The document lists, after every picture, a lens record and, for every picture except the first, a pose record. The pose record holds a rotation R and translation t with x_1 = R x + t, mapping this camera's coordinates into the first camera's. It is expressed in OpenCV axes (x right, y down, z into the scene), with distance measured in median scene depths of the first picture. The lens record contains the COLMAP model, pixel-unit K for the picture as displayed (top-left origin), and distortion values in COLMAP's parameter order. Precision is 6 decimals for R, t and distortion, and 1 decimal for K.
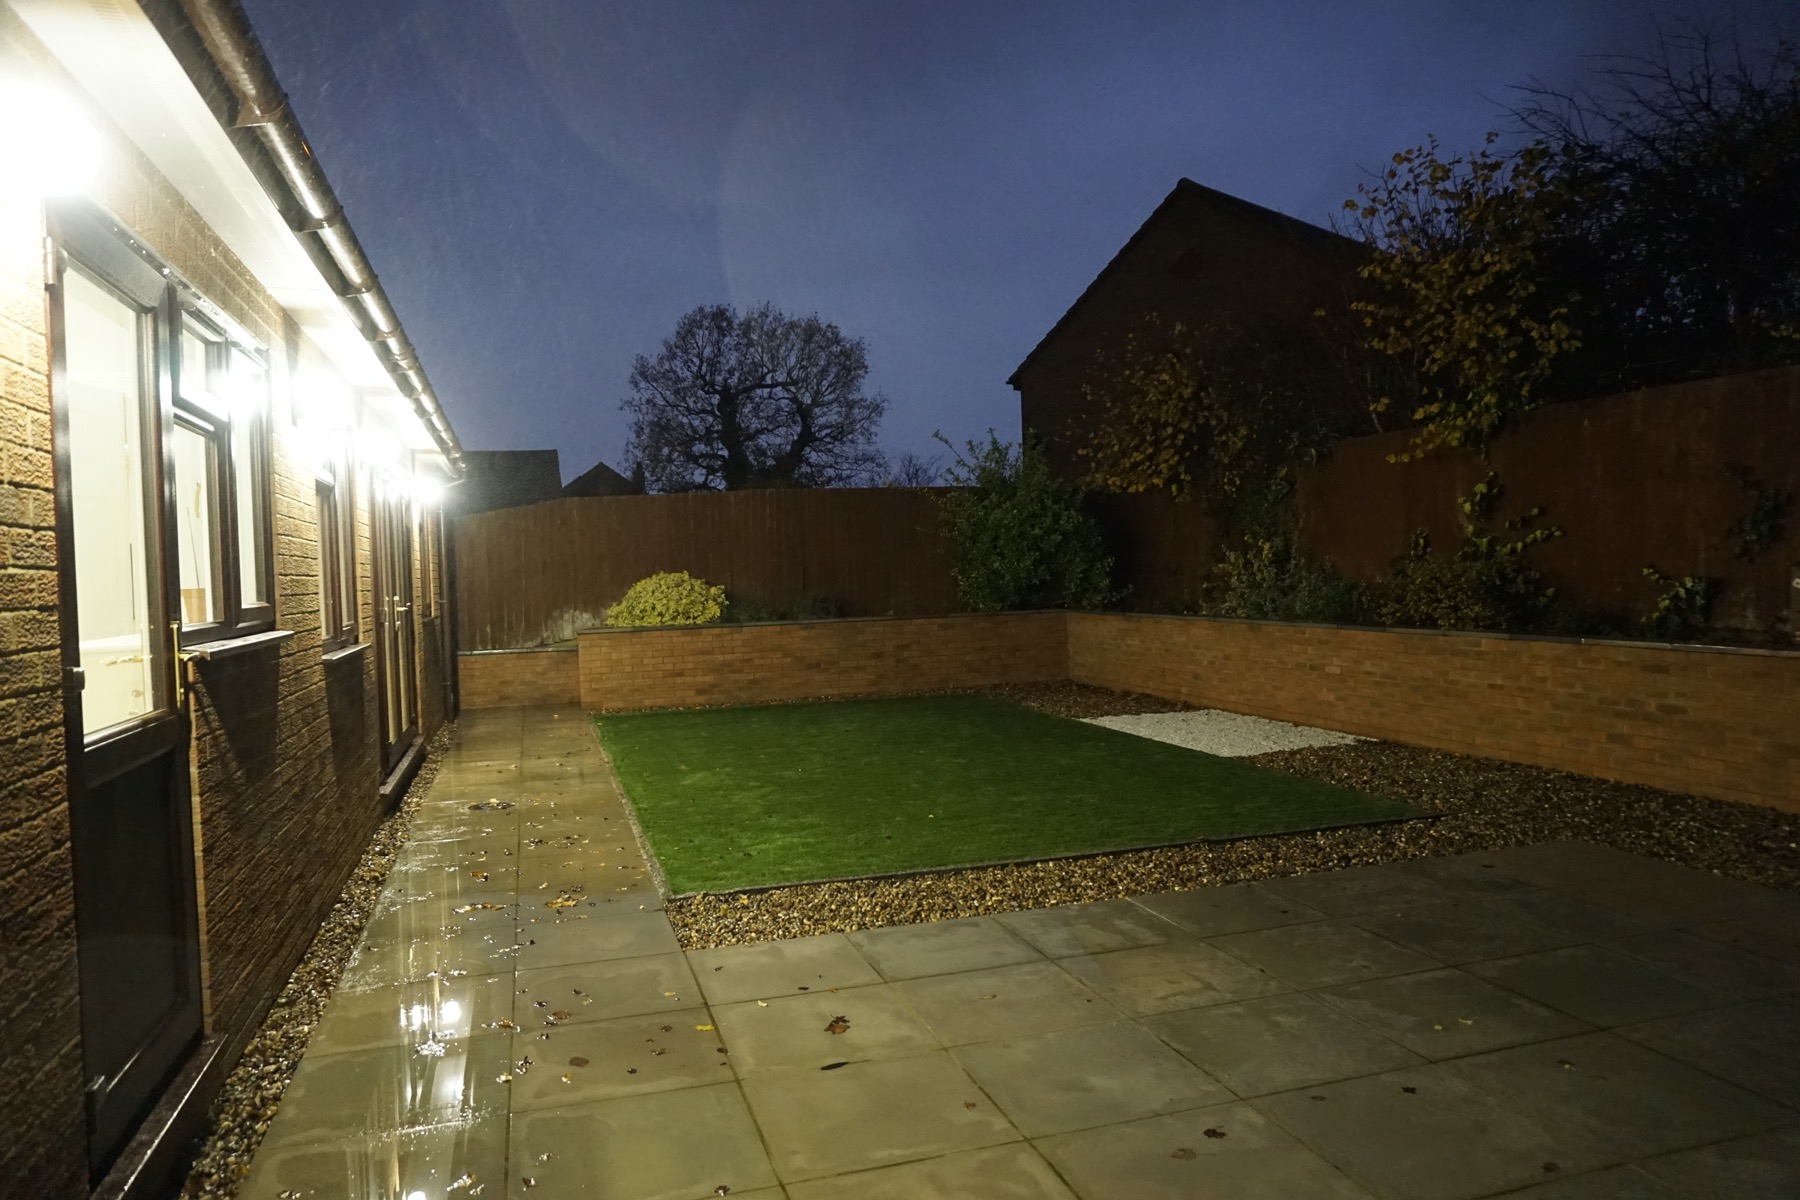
lens RADIAL K [[1196.7, 0, 902.5], [0, 1196.7, 607.7], [0, 0, 1]] dist [-0.028922, 0.001978]
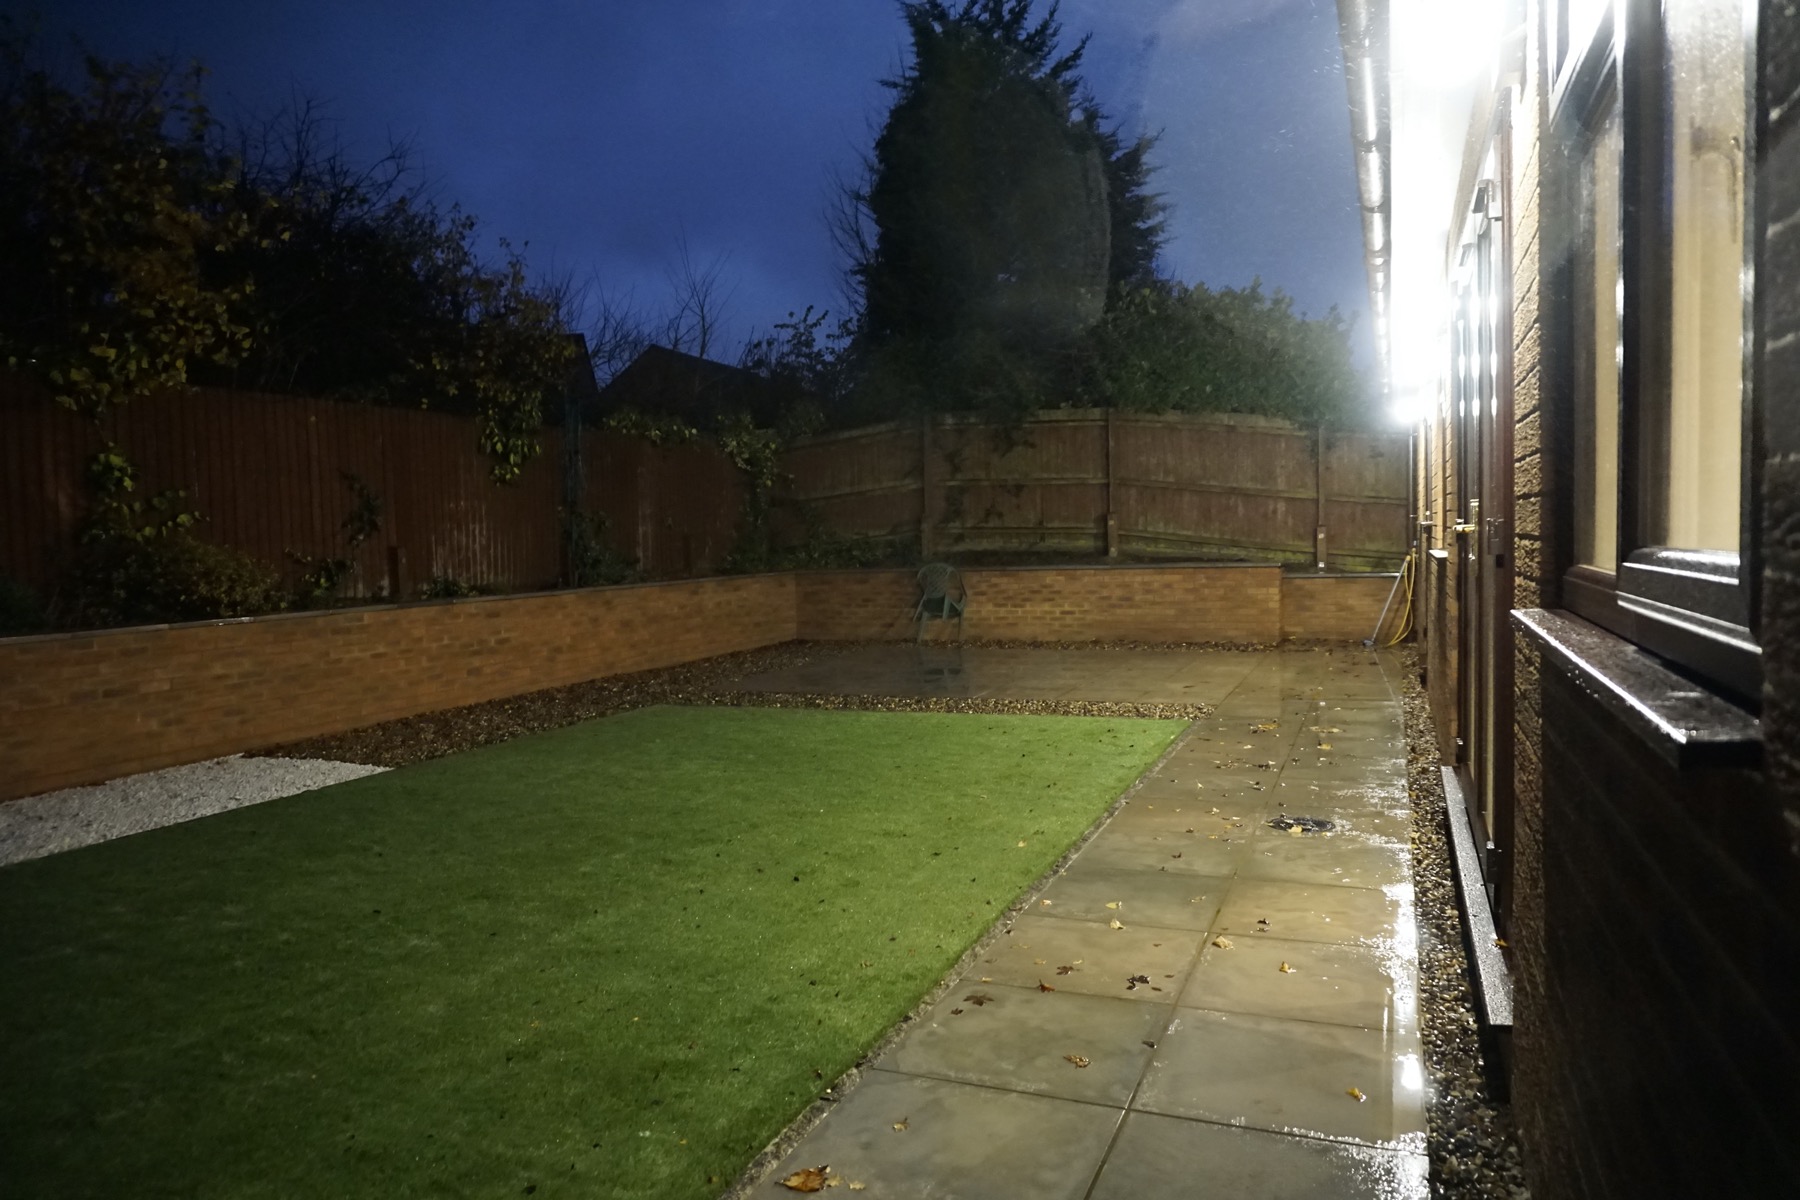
lens RADIAL K [[1196.7, 0, 902.5], [0, 1196.7, 607.7], [0, 0, 1]] dist [-0.028922, 0.001978]
pose [[-0.769979, 0.007725, 0.638023, -0.572245], [0.067686, 0.995274, 0.069635, -0.020276], [-0.634470, 0.096802, -0.766862, 1.565733]]
